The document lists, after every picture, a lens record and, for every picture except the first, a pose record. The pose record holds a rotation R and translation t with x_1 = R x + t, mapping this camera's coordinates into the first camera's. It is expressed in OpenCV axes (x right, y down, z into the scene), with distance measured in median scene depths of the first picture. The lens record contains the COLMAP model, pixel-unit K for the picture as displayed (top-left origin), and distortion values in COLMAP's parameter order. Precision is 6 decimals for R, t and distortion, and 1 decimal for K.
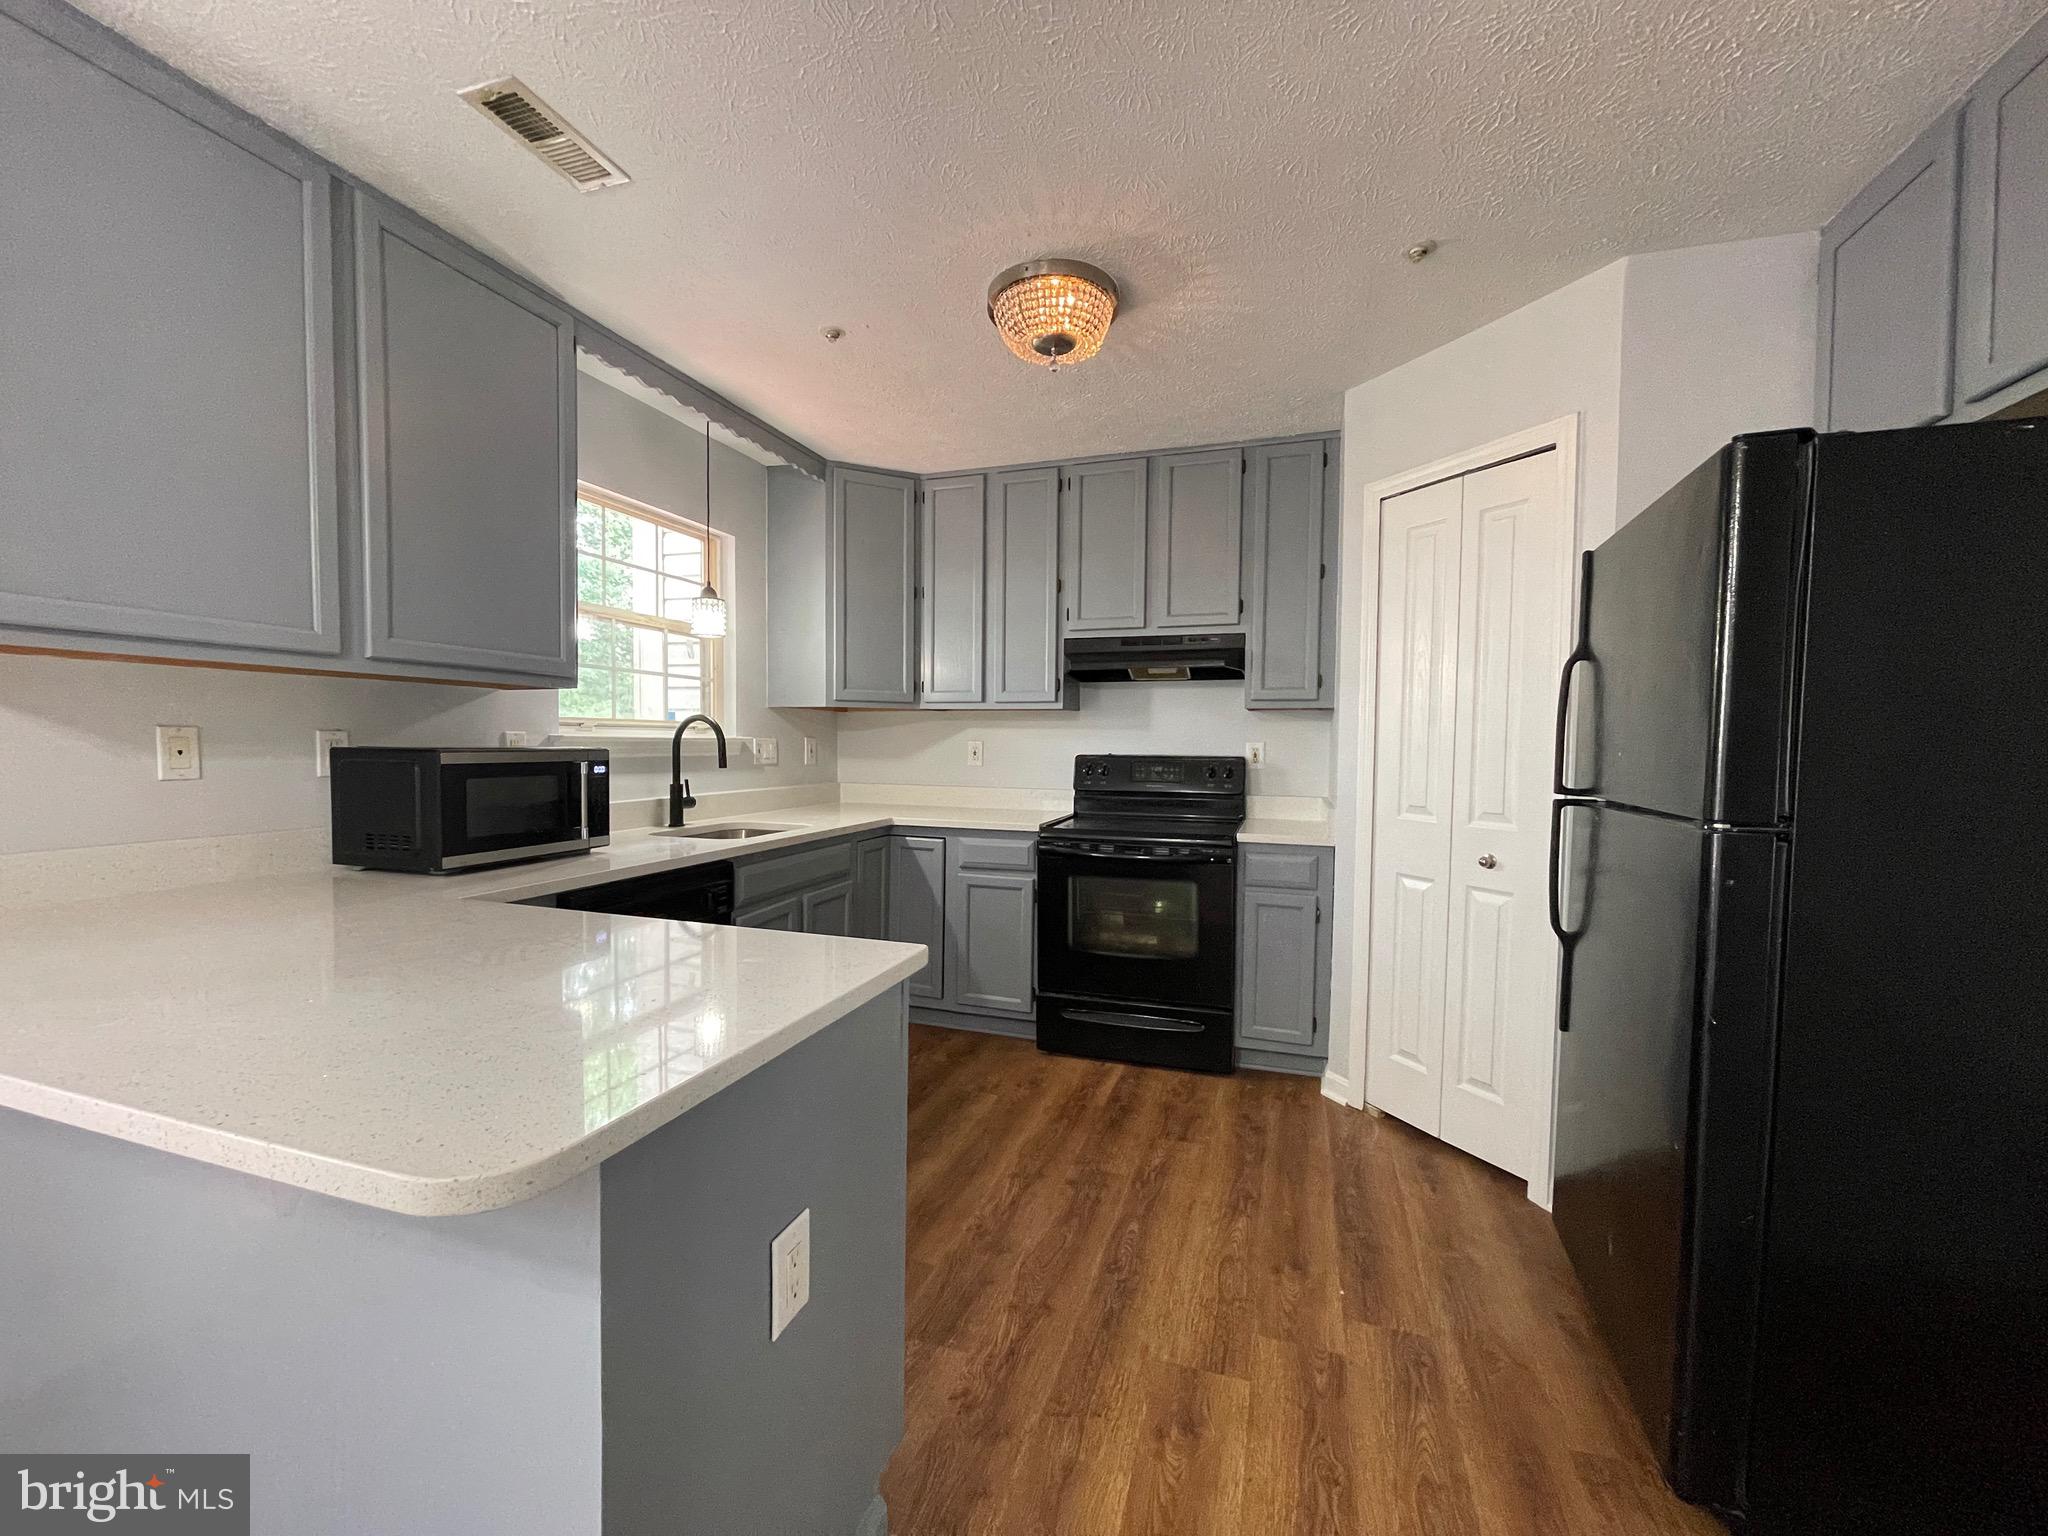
lens RADIAL K [[824.6, 0, 1014.2], [0, 824.6, 774.6], [0, 0, 1]] dist [-0.005615, 0.001852]
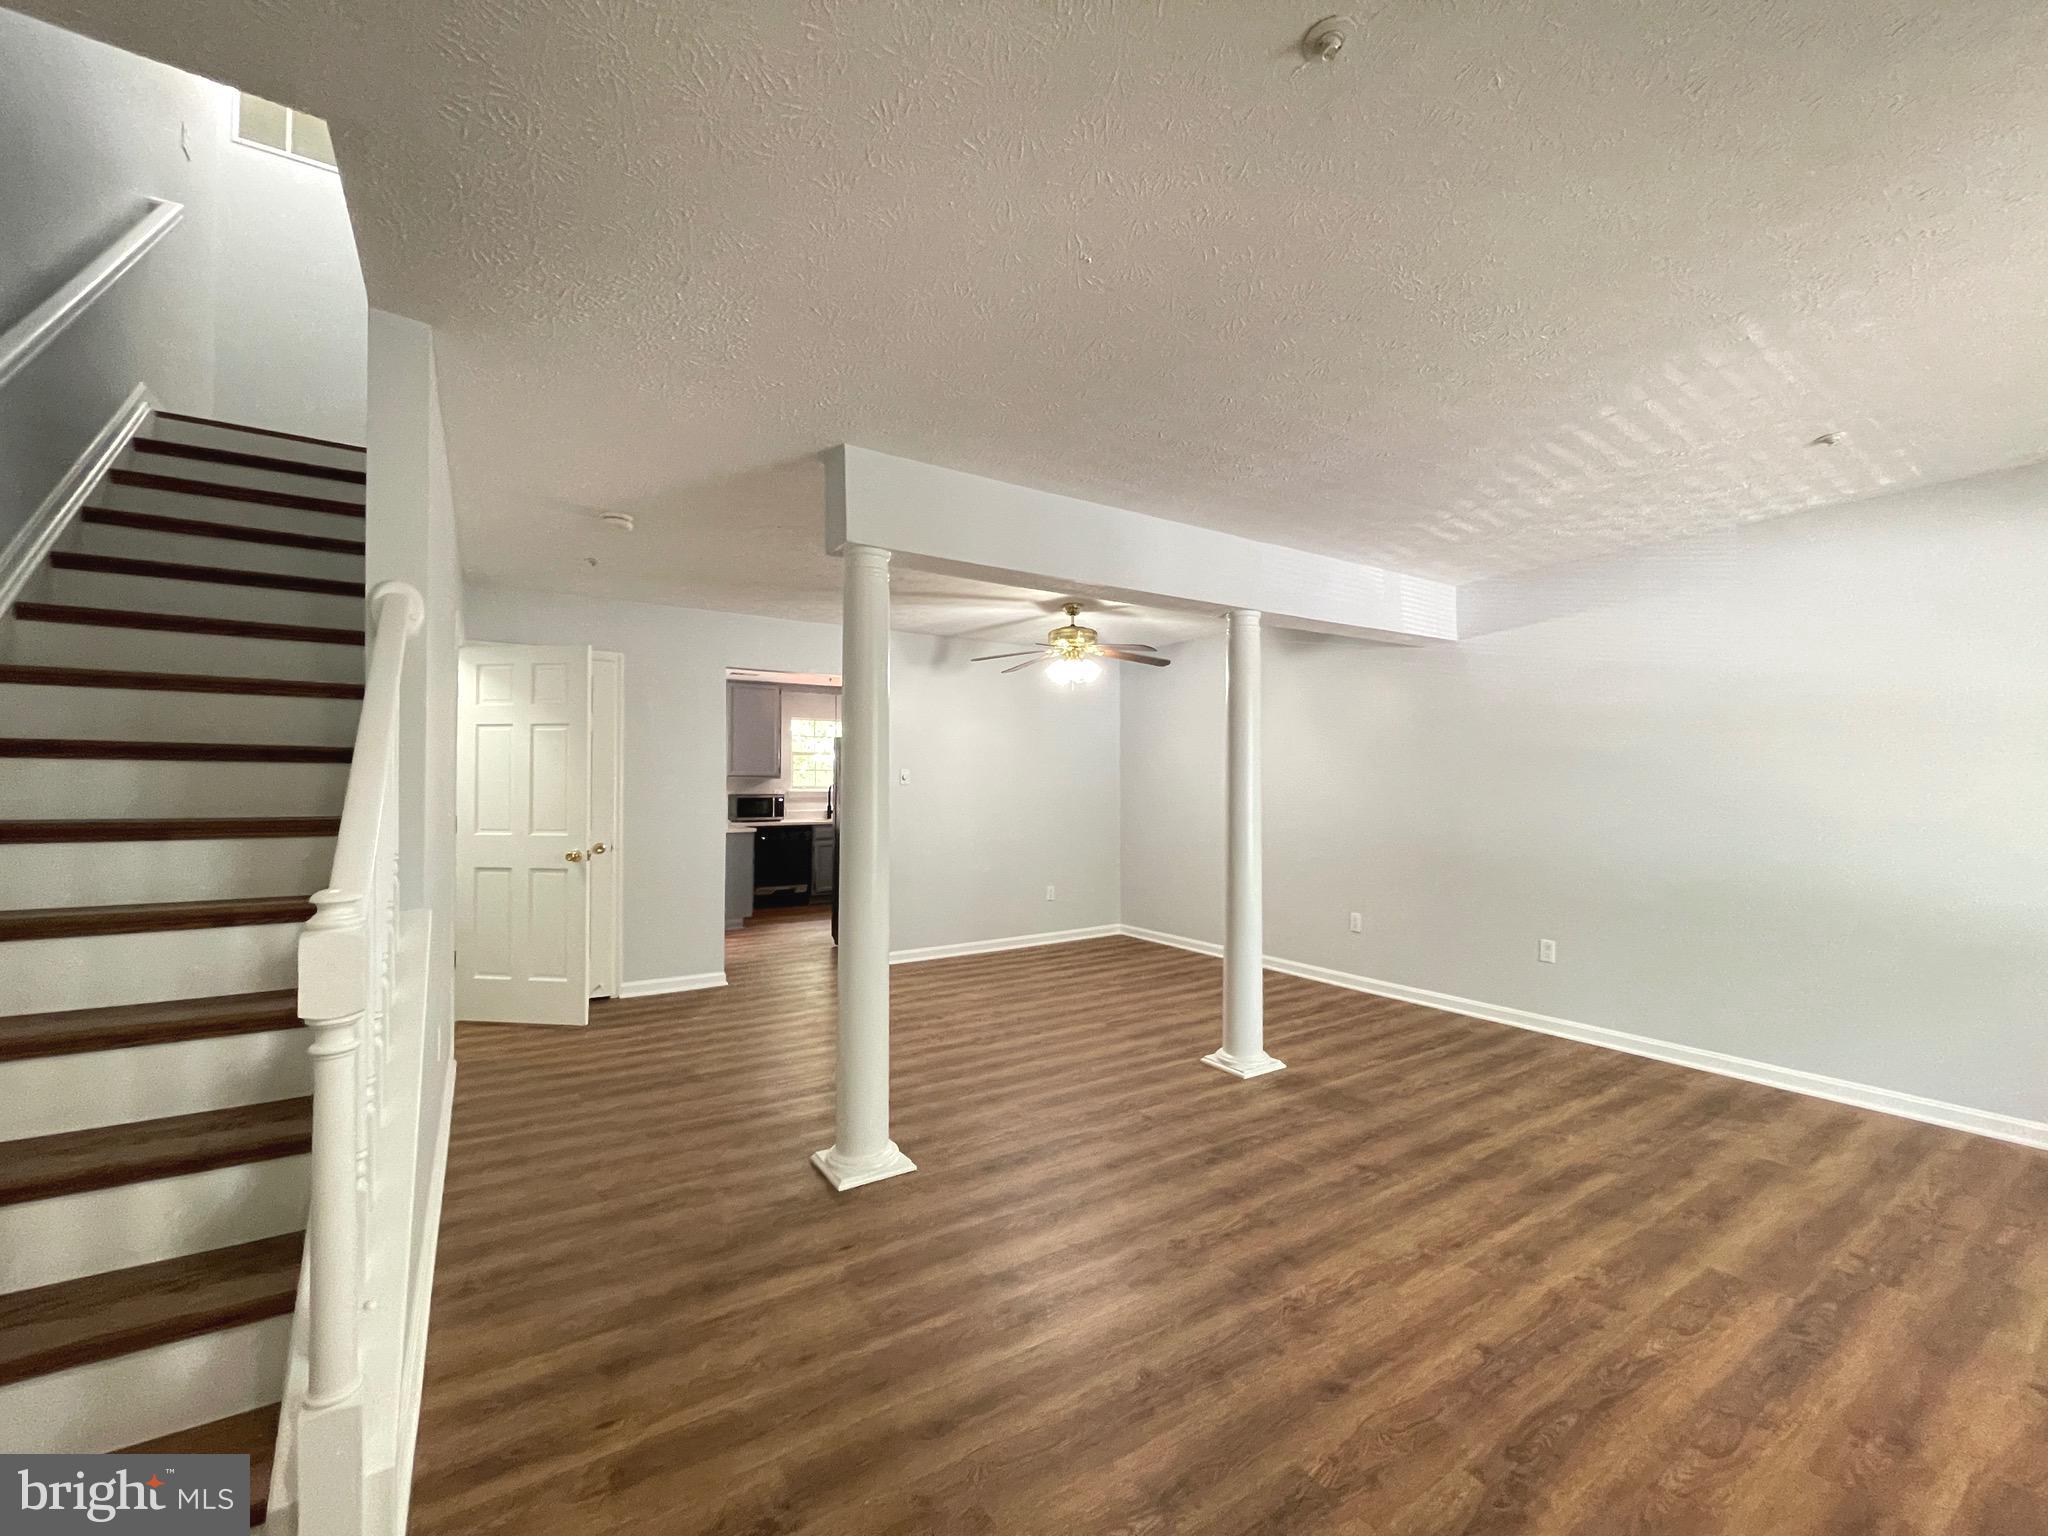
lens RADIAL K [[824.6, 0, 1020.9], [0, 824.6, 779.9], [0, 0, 1]] dist [-0.005615, 0.001852]
pose [[0.779610, -0.014057, -0.626108, 2.238443], [-0.019432, 0.998724, -0.046618, 0.047841], [0.625964, 0.048510, 0.778341, -1.054451]]
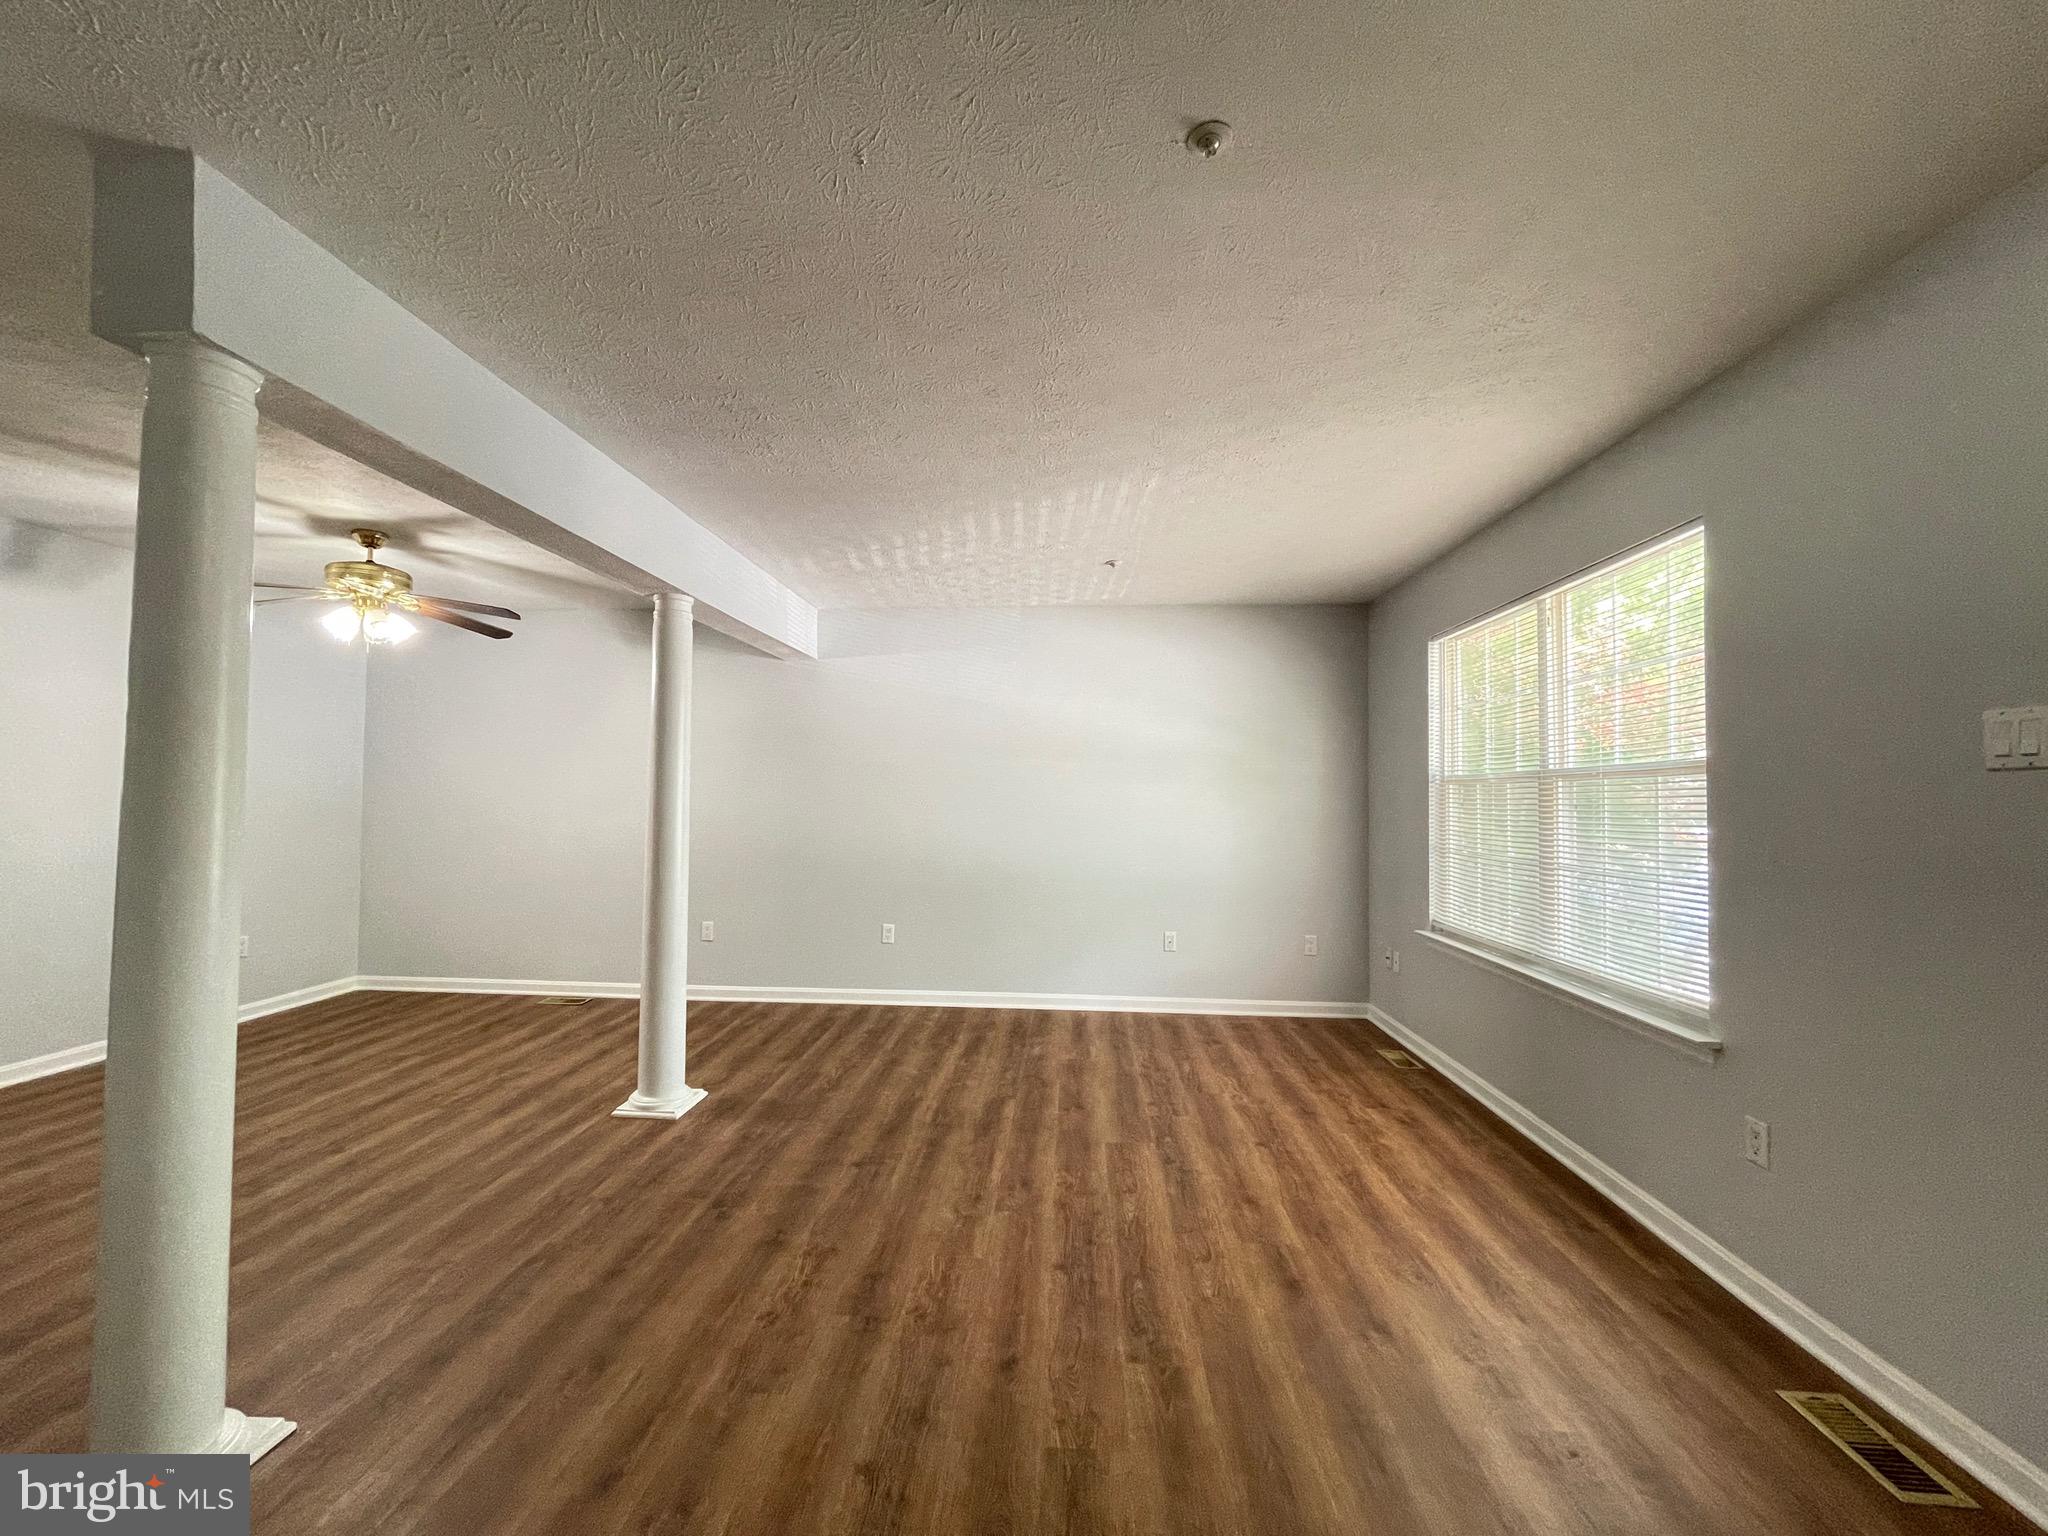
lens RADIAL K [[824.6, 0, 1015.6], [0, 824.6, 776.7], [0, 0, 1]] dist [-0.005615, 0.001852]
pose [[0.969115, 0.006826, 0.246514, 1.876306], [0.009106, 0.997945, -0.063432, 0.049416], [-0.246441, 0.063718, 0.967061, -1.062852]]
